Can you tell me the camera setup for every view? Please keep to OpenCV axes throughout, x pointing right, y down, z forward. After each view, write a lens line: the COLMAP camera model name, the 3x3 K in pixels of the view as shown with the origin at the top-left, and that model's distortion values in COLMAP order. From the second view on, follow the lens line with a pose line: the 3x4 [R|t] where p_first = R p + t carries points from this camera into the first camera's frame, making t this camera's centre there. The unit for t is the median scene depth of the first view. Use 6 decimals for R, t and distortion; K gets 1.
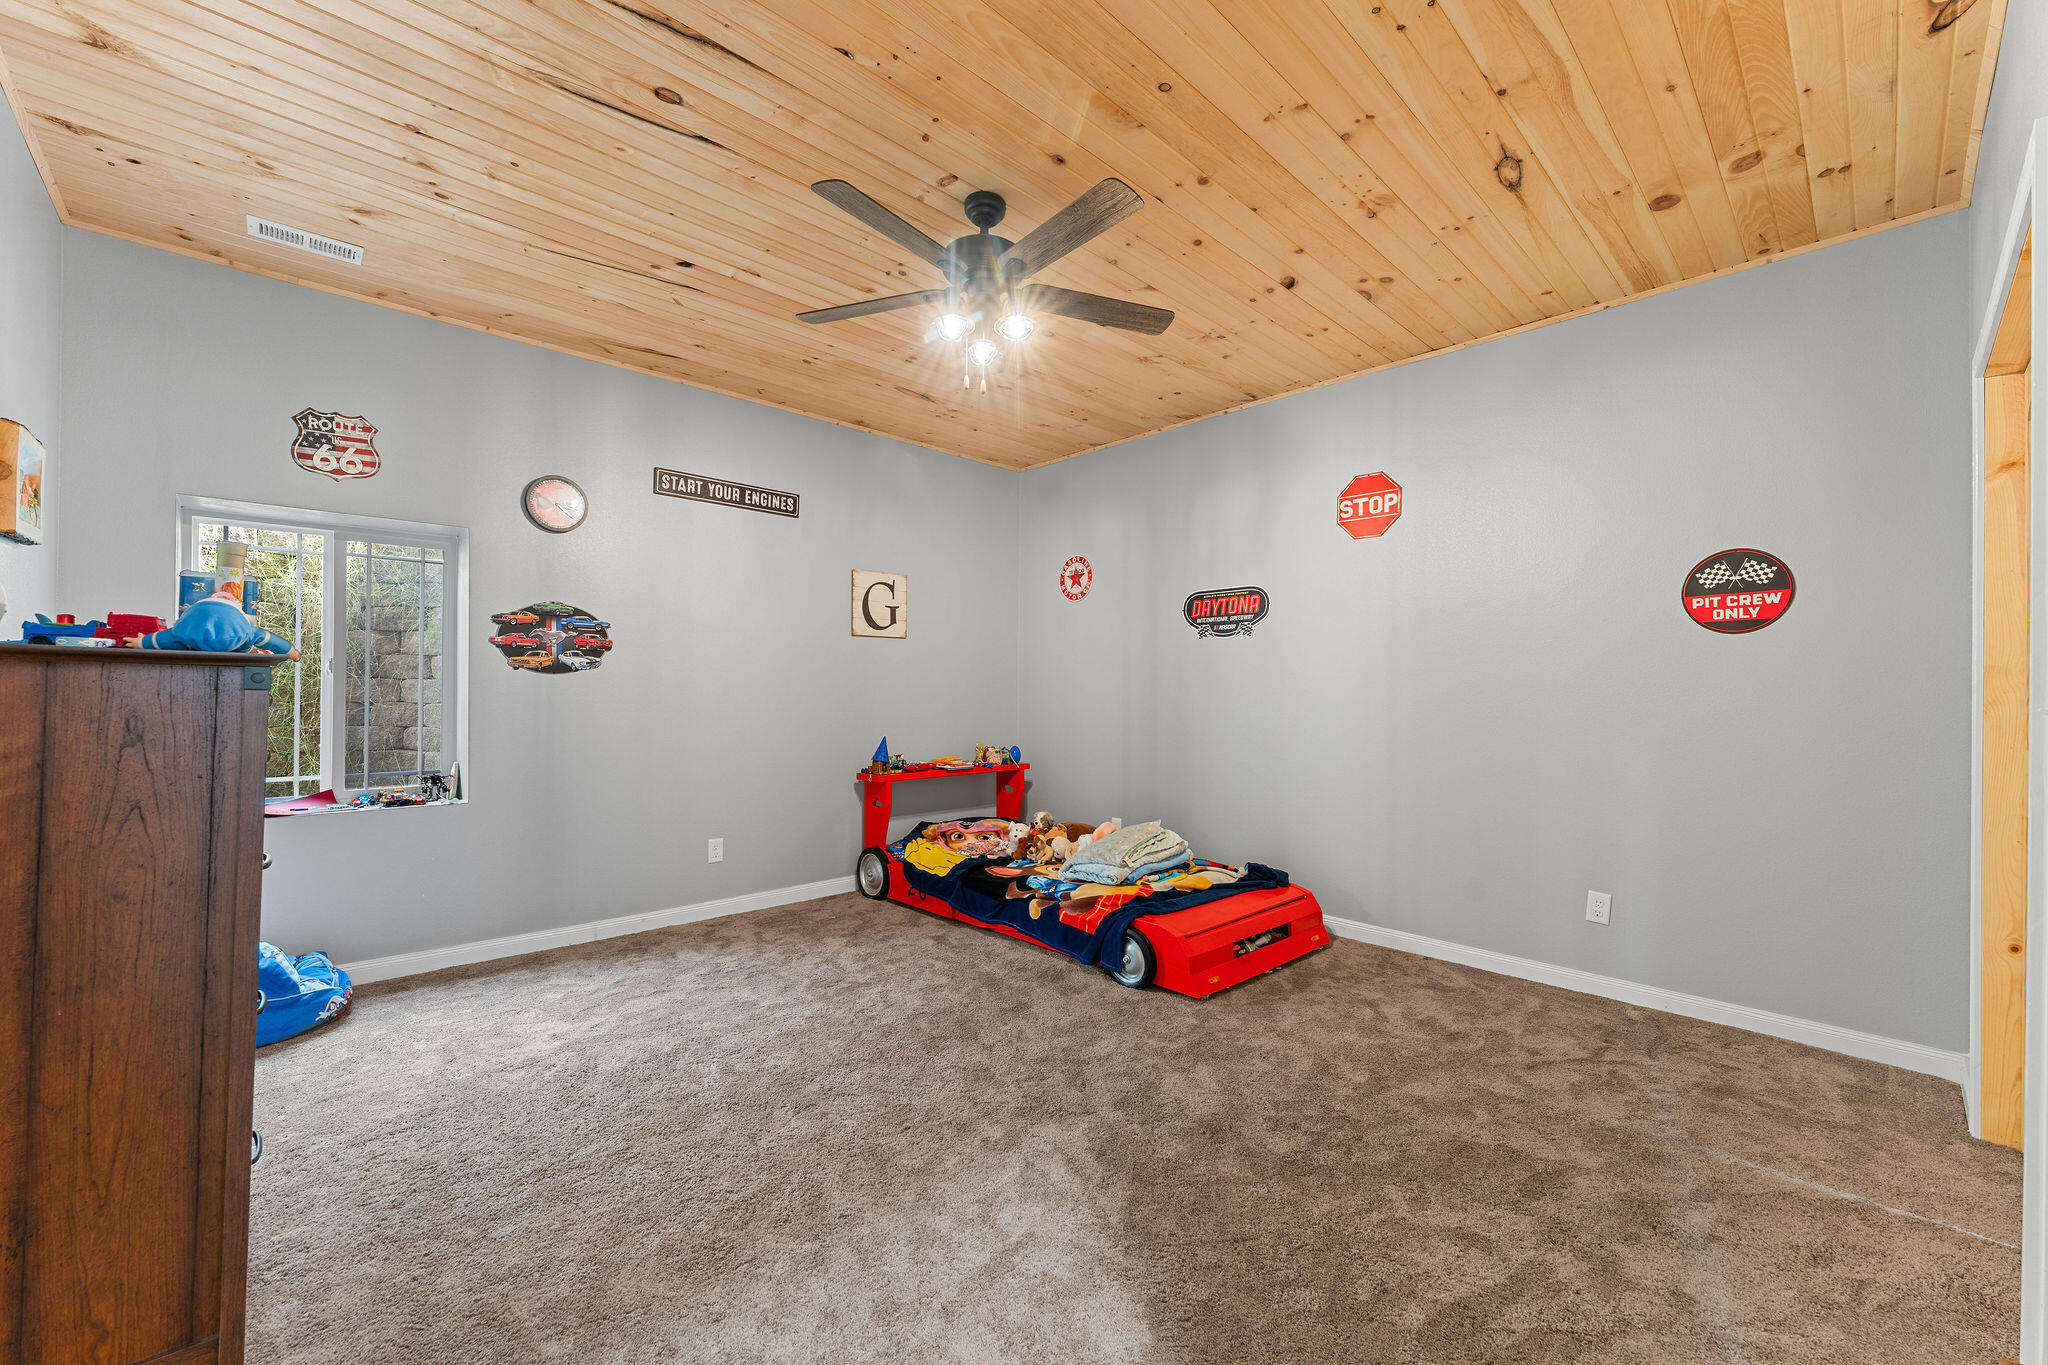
lens RADIAL K [[812.4, 0, 1025.1], [0, 812.4, 685.3], [0, 0, 1]] dist [0.001550, -0.000083]
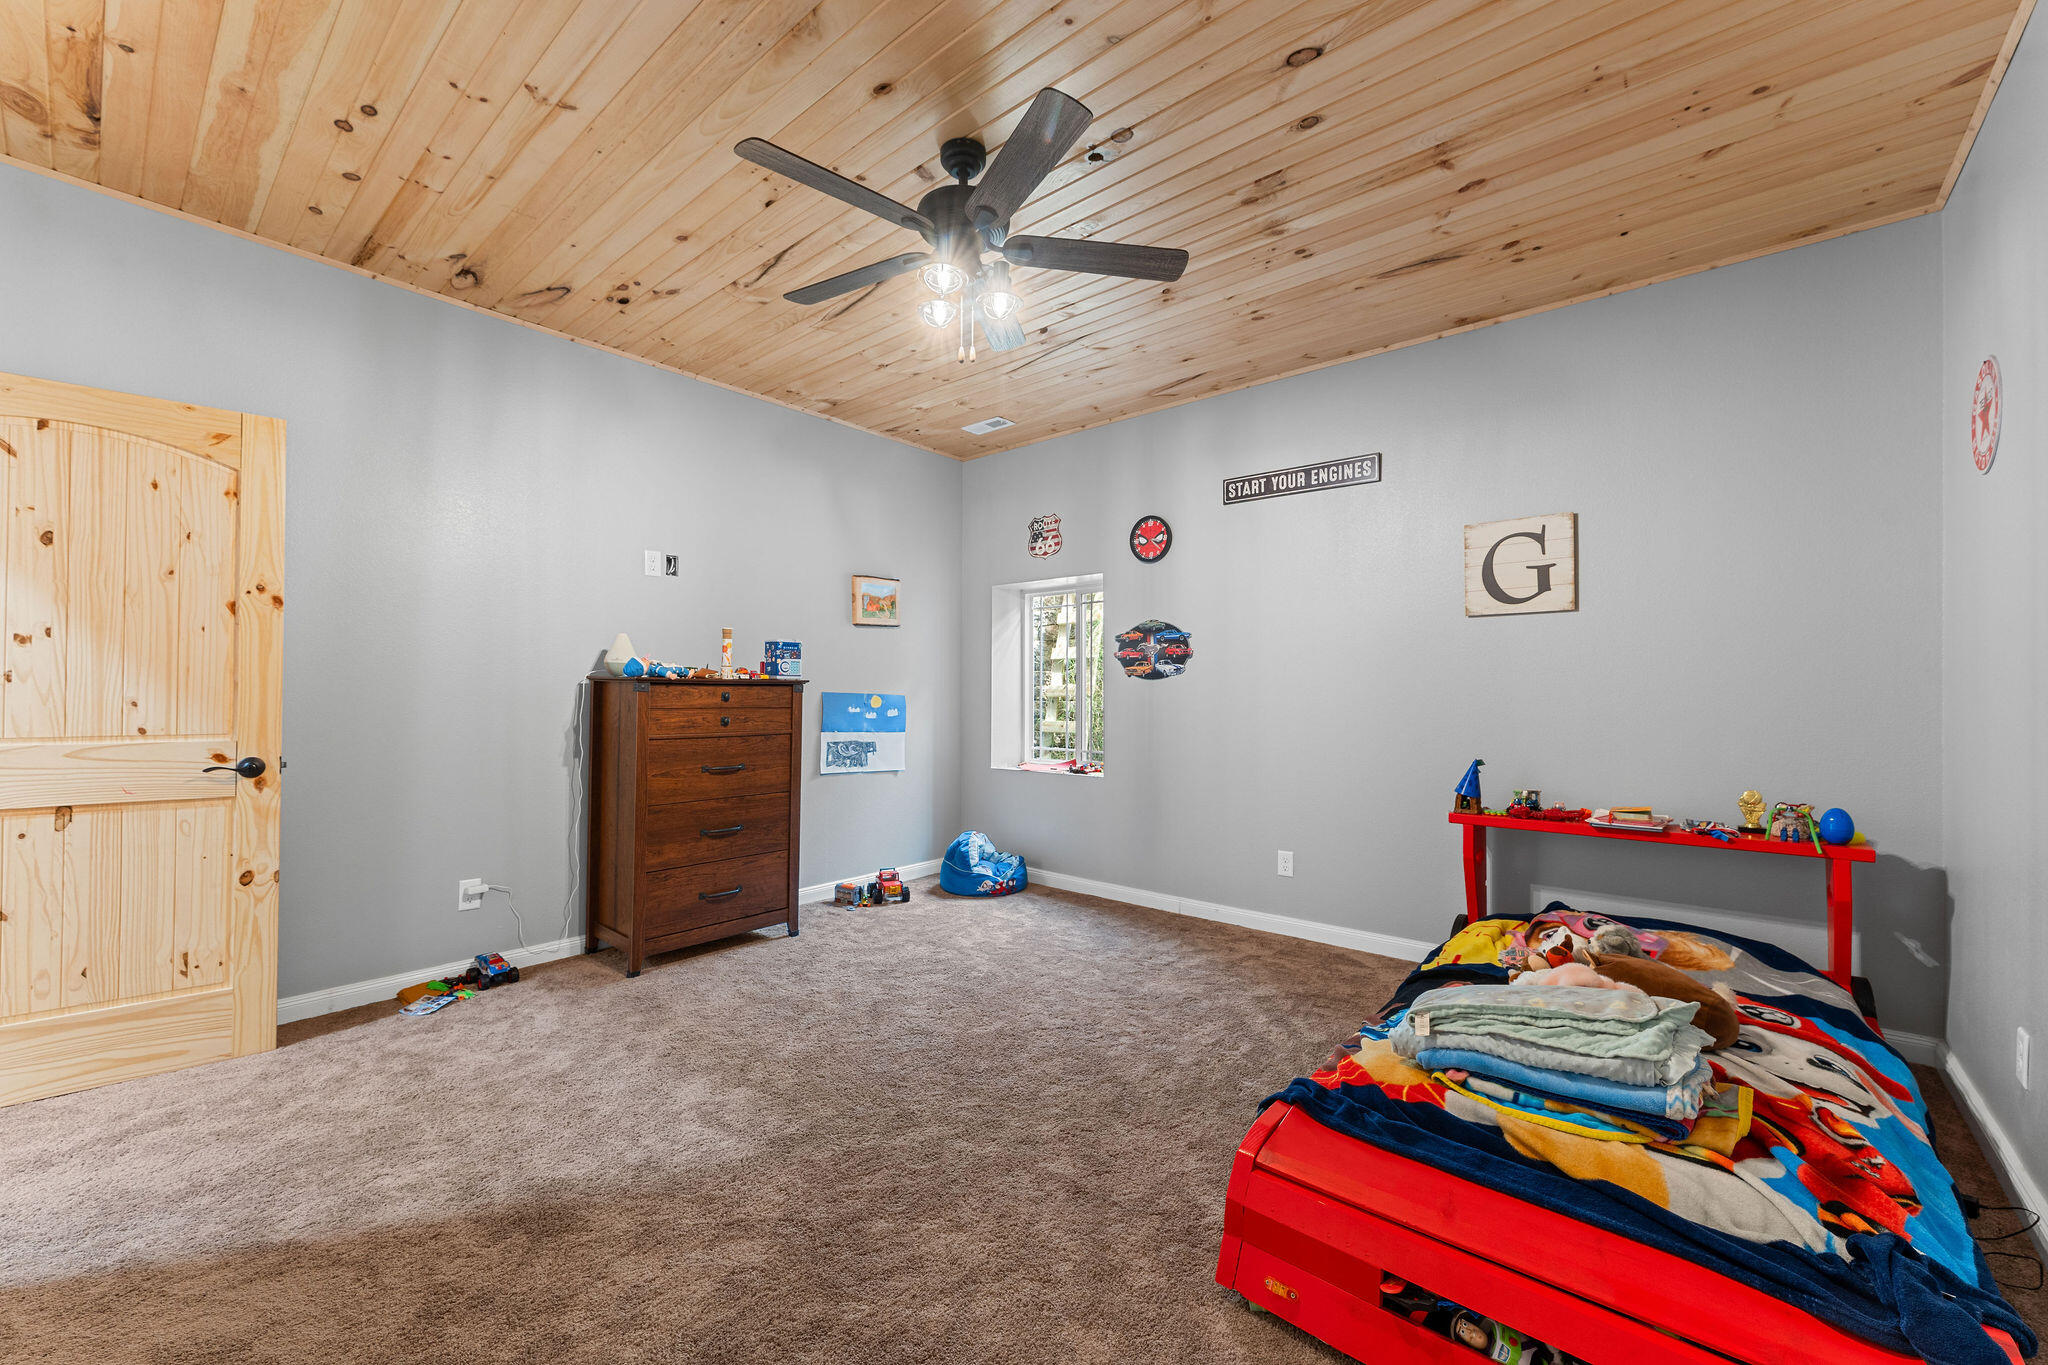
lens RADIAL K [[812.4, 0, 1024.6], [0, 812.4, 683.8], [0, 0, 1]] dist [0.001550, -0.000083]
pose [[0.103858, -0.016945, -0.994448, 0.582705], [0.003891, 0.999854, -0.016630, 0.010866], [0.994584, -0.002142, 0.103909, 0.668303]]
